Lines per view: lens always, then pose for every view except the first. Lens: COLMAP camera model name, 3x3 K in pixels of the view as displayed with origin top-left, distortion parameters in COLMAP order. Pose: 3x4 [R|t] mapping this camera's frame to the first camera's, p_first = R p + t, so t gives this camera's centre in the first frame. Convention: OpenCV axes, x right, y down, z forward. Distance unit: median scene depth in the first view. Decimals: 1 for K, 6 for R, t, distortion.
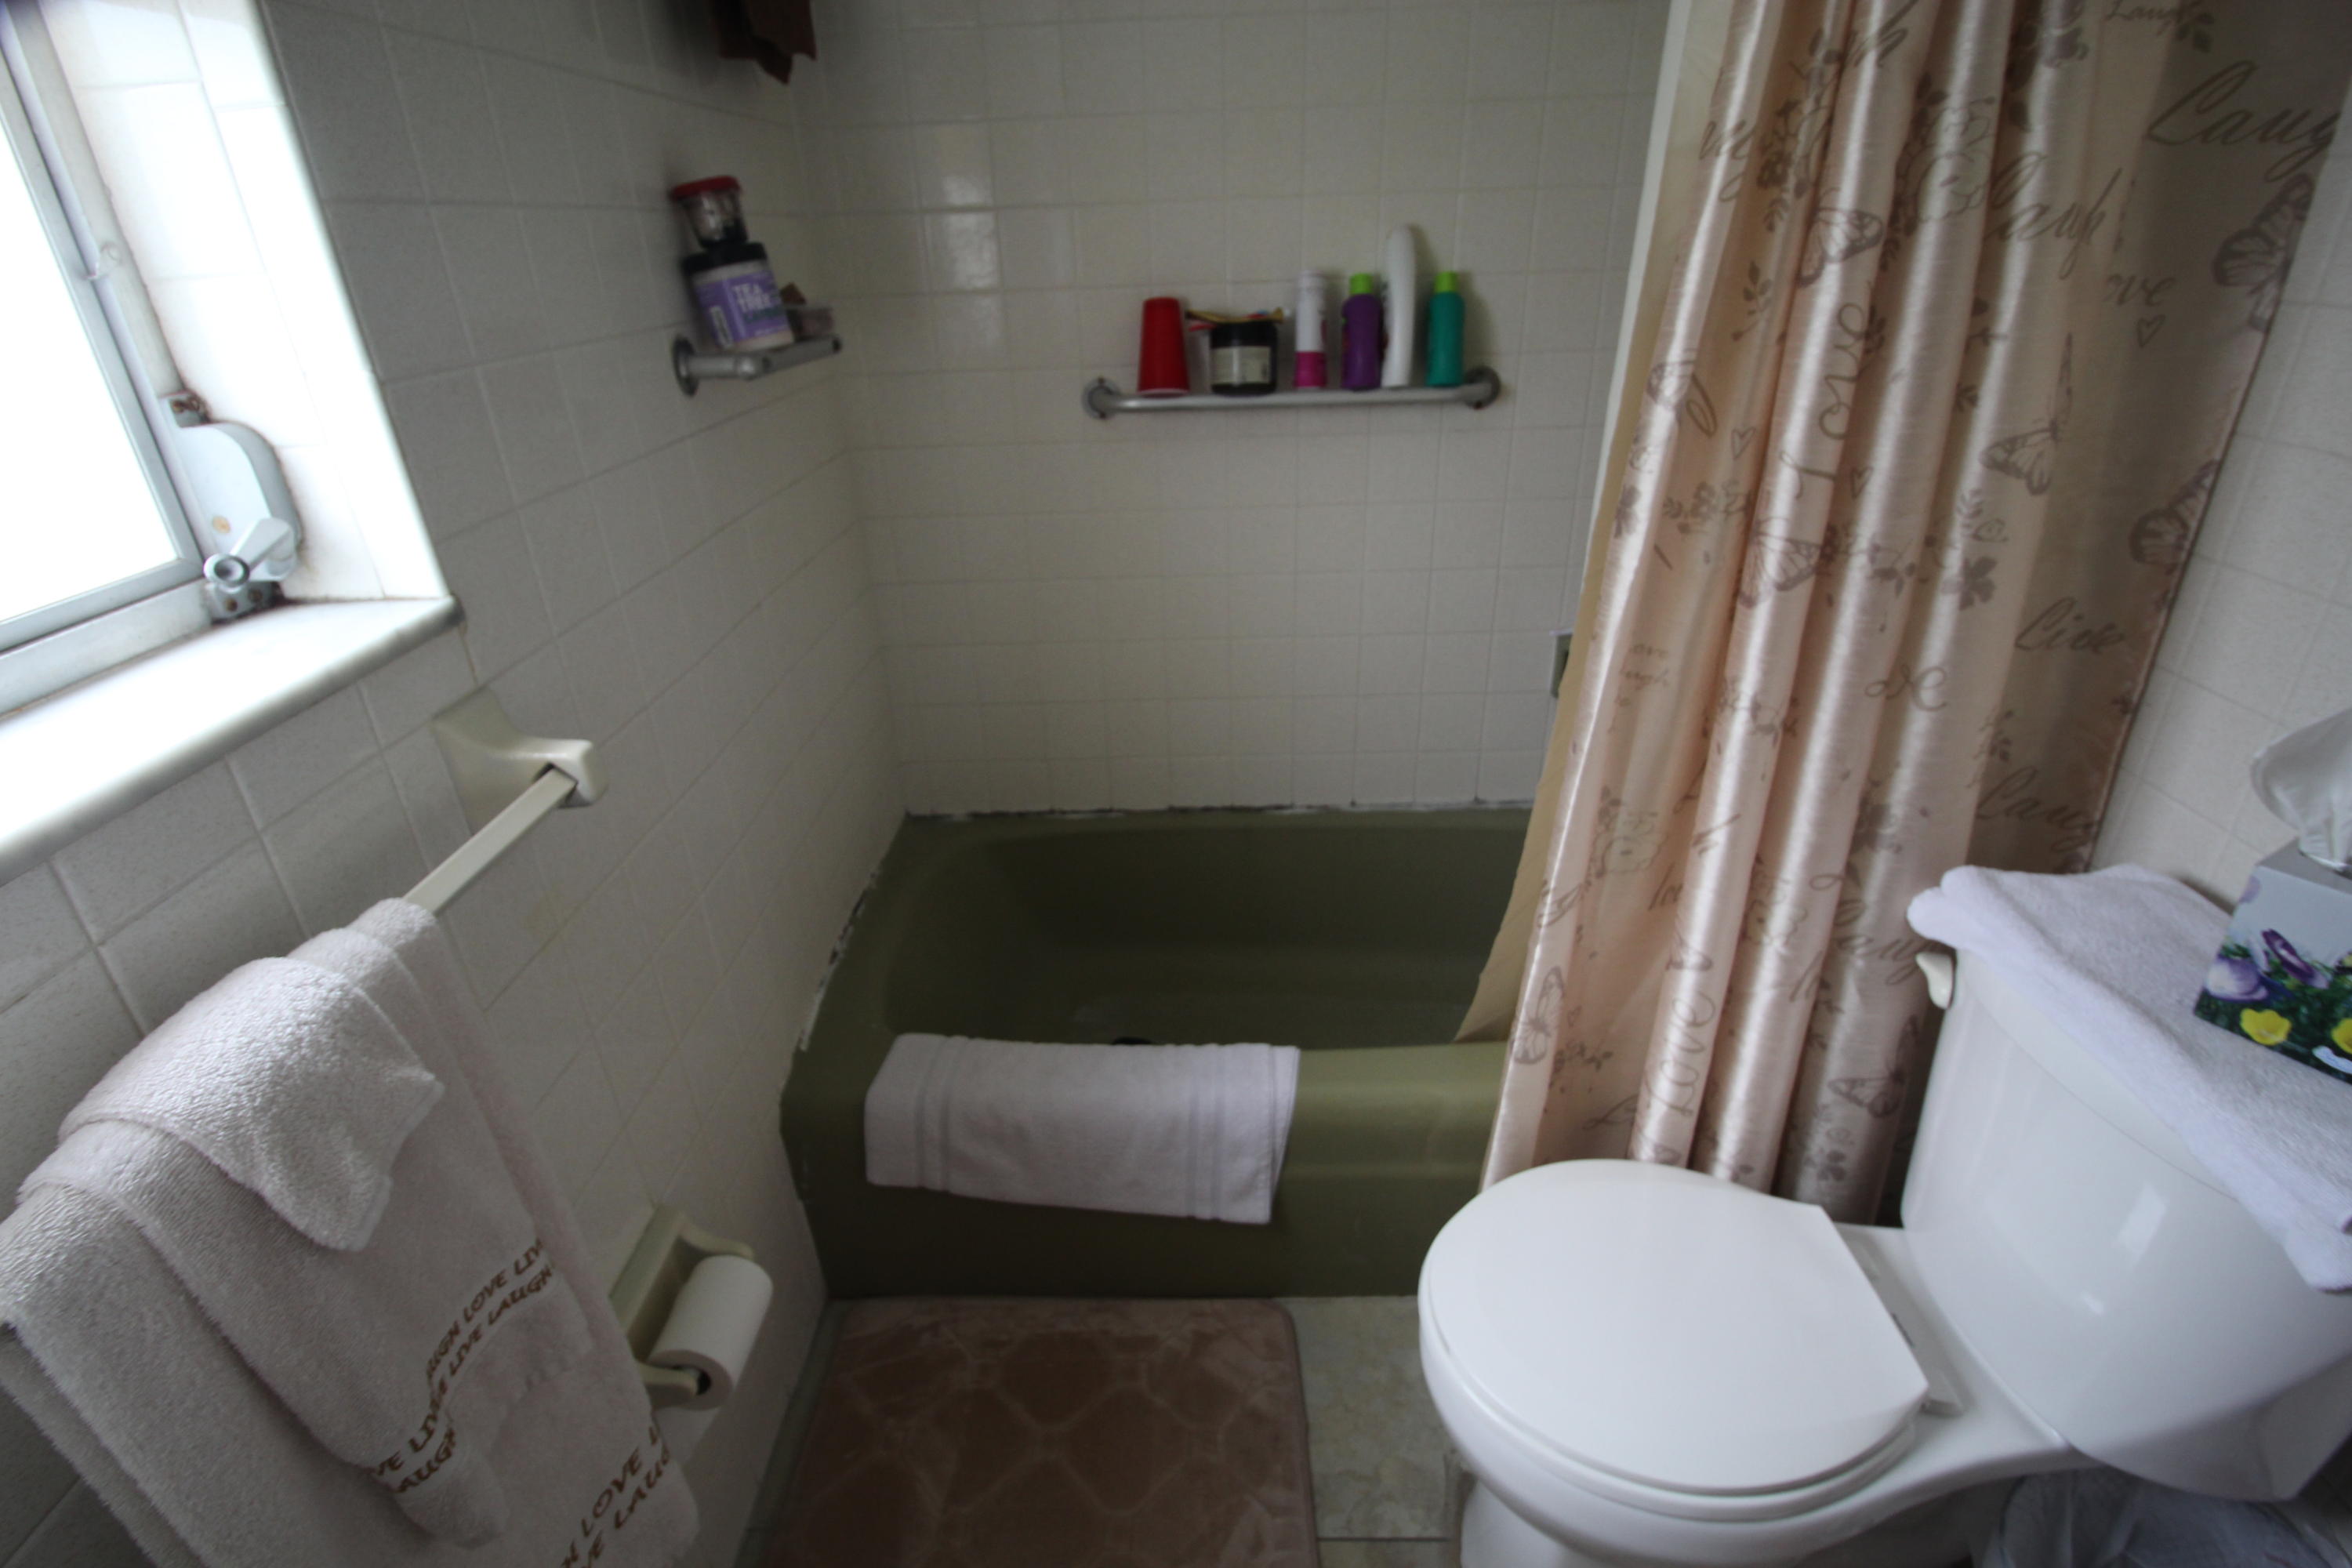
lens RADIAL K [[1097.1, 0, 1173.5], [0, 1097.1, 763.7], [0, 0, 1]] dist [-0.000324, -0.011436]
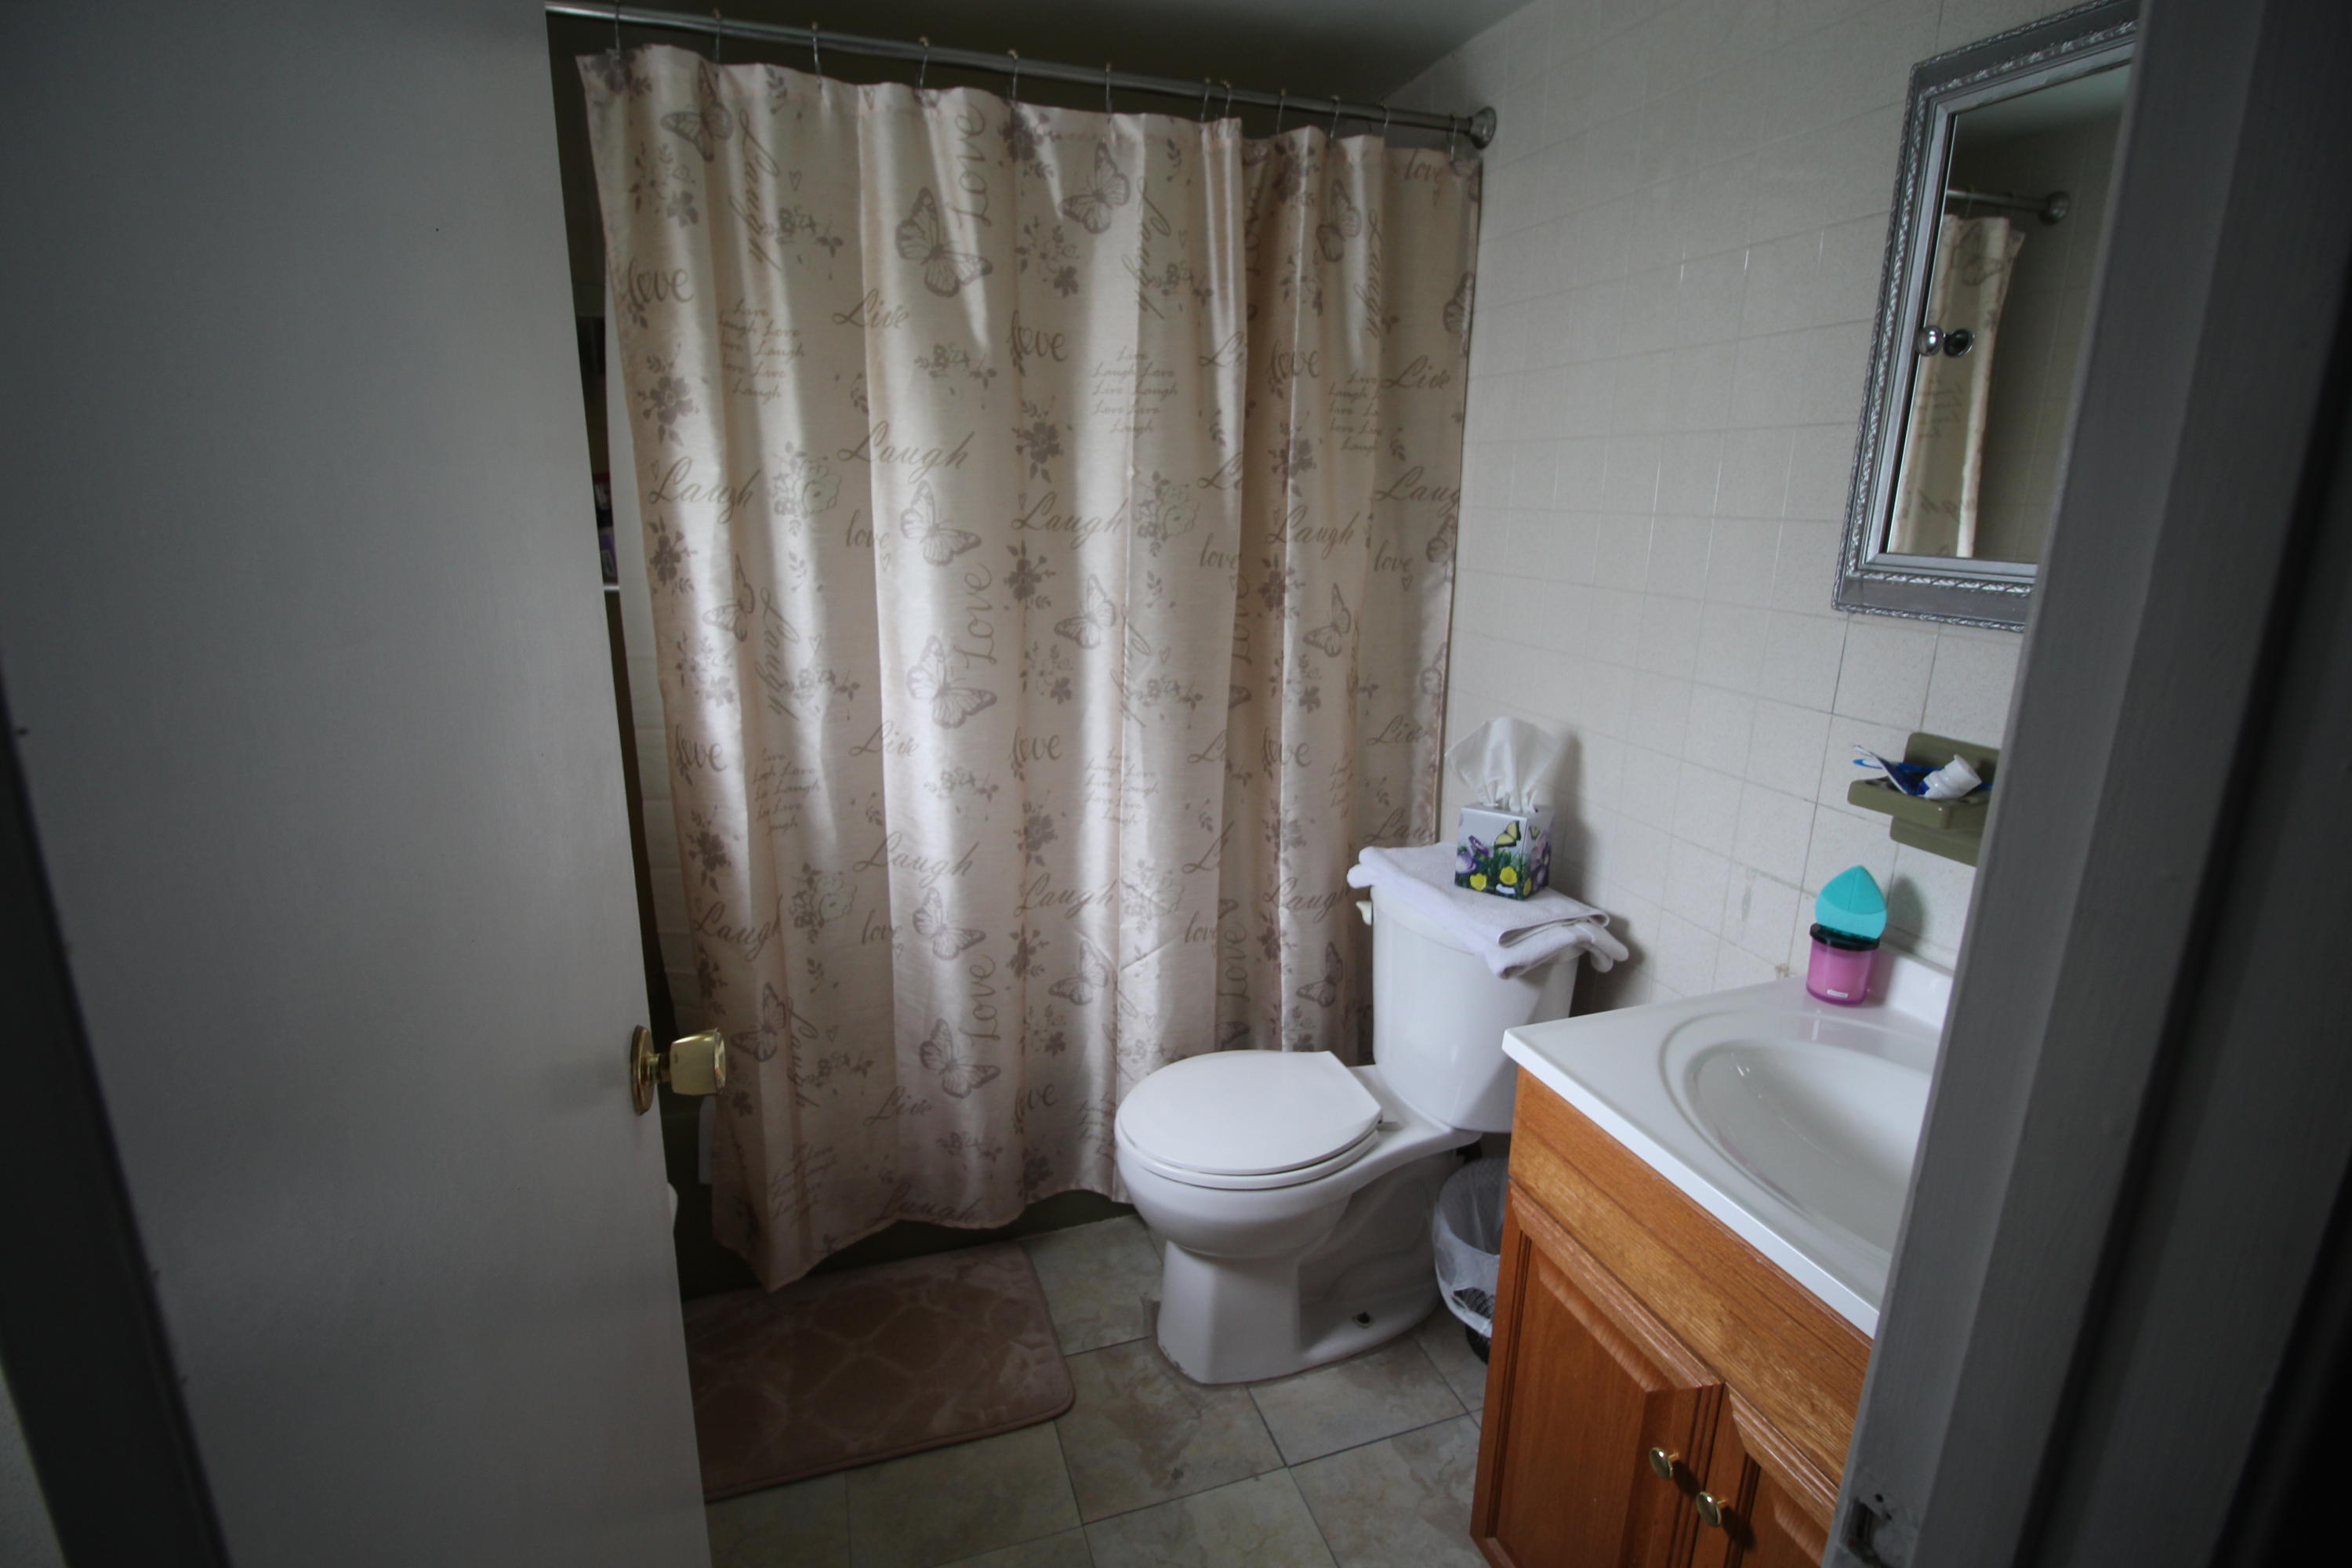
lens RADIAL K [[1097.1, 0, 1173.5], [0, 1097.1, 763.7], [0, 0, 1]] dist [-0.000324, -0.011436]
pose [[0.938674, -0.035843, 0.342939, -0.269264], [0.108064, 0.975056, -0.193877, 0.314256], [-0.327435, 0.219046, 0.919133, -0.745155]]
